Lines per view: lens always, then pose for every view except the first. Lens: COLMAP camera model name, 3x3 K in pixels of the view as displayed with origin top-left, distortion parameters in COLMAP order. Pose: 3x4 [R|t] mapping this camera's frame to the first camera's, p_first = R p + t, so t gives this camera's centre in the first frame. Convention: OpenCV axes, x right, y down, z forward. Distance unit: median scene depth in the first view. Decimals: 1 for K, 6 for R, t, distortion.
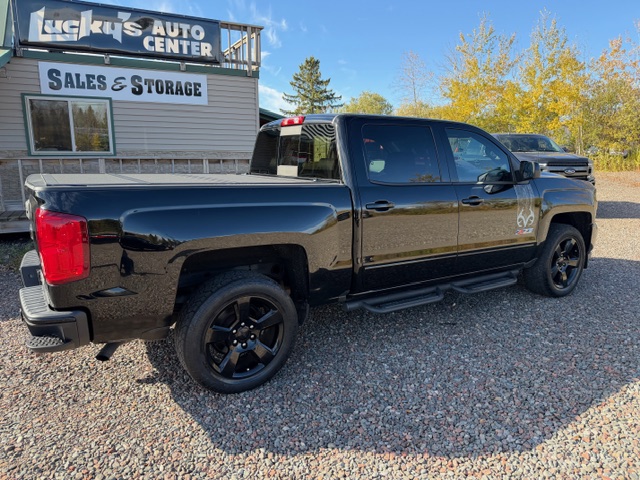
lens RADIAL K [[440.3, 0, 317.7], [0, 440.3, 242.1], [0, 0, 1]] dist [0.020361, -0.024890]
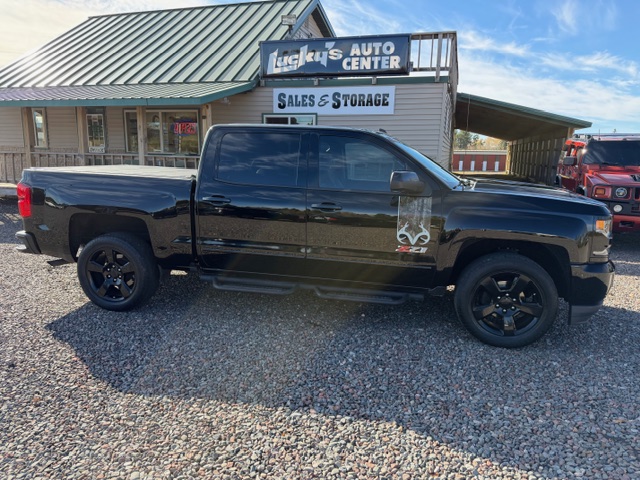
lens RADIAL K [[440.3, 0, 301.0], [0, 440.3, 239.8], [0, 0, 1]] dist [0.020361, -0.024890]
pose [[0.722916, 0.142418, -0.676098, 0.389295], [-0.152867, 0.987244, 0.044507, -0.021670], [0.673813, 0.071179, 0.735466, 0.086679]]
